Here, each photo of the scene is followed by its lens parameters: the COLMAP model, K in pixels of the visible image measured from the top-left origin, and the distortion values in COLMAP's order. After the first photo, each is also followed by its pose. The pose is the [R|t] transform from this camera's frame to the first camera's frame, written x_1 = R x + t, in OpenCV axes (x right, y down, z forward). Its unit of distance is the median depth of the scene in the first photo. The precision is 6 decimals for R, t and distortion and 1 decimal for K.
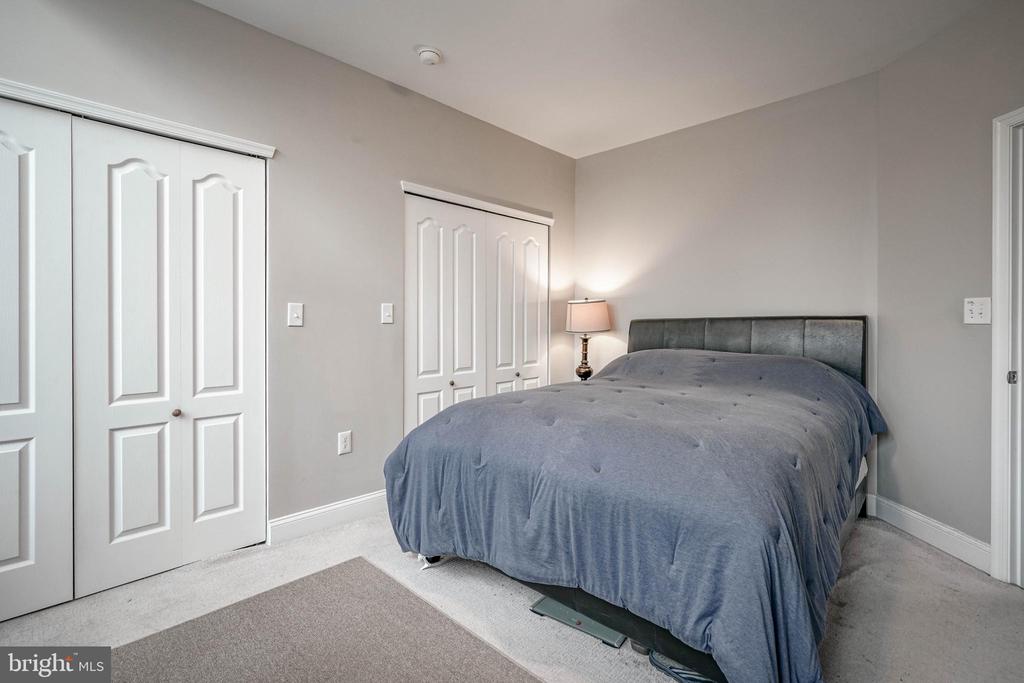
lens RADIAL K [[473.3, 0, 489.3], [0, 473.3, 316.2], [0, 0, 1]] dist [-0.004015, 0.002952]
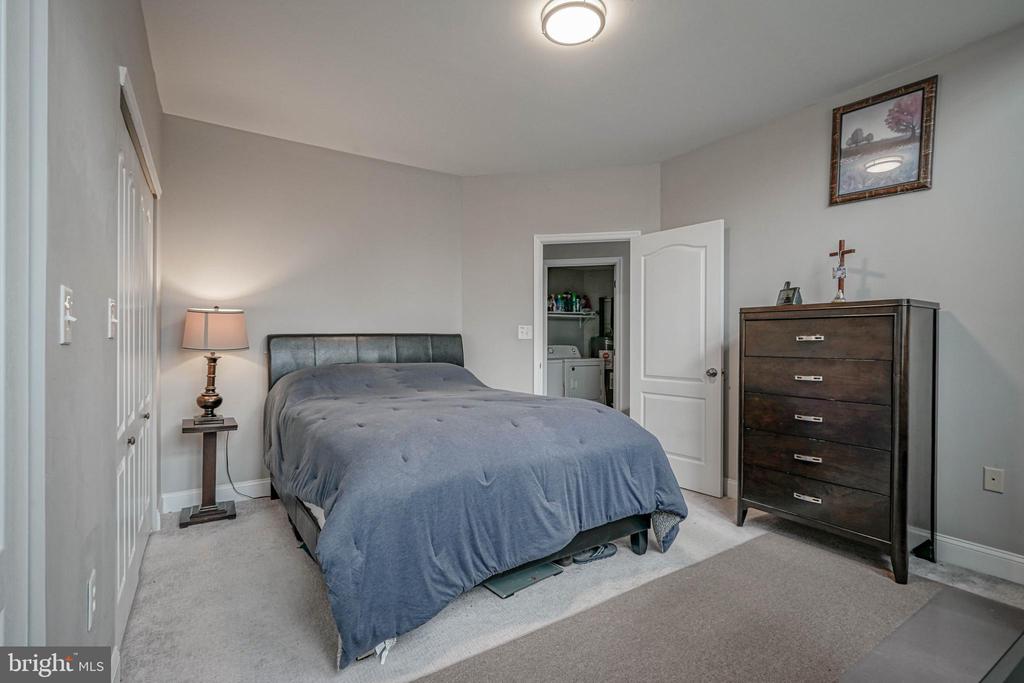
lens RADIAL K [[473.3, 0, 508.7], [0, 473.3, 345.6], [0, 0, 1]] dist [-0.004015, 0.002952]
pose [[0.212862, -0.009247, 0.977038, -0.458612], [-0.012391, 0.999849, 0.012163, 0.010807], [-0.977004, -0.014696, 0.212716, 0.358921]]
